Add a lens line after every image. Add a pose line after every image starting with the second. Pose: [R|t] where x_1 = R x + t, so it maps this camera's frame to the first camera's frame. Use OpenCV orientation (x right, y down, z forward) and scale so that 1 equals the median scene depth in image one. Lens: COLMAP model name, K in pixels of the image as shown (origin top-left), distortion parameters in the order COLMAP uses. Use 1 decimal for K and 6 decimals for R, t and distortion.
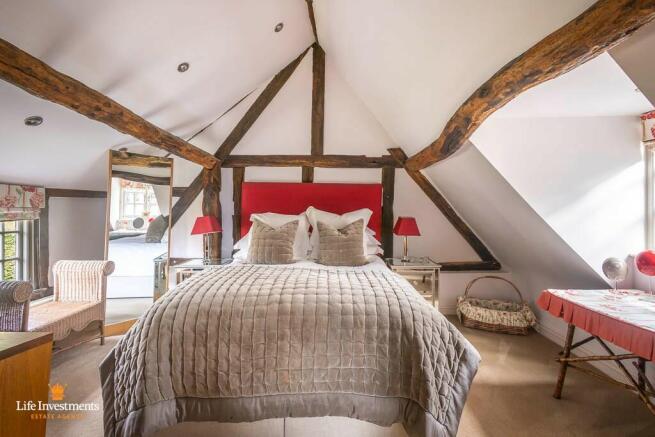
lens RADIAL K [[310.3, 0, 326.4], [0, 310.3, 207.1], [0, 0, 1]] dist [0.002753, -0.000017]
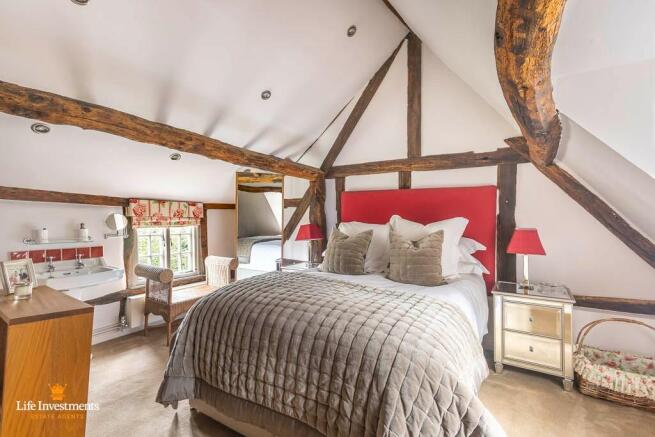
lens RADIAL K [[303.5, 0, 327.5], [0, 303.5, 218.5], [0, 0, 1]] dist [0.001242, 0.000160]
pose [[0.841508, -0.000104, -0.540245, 0.237571], [0.007958, 0.999894, 0.012202, -0.004100], [0.540186, -0.014567, 0.841419, 0.123544]]
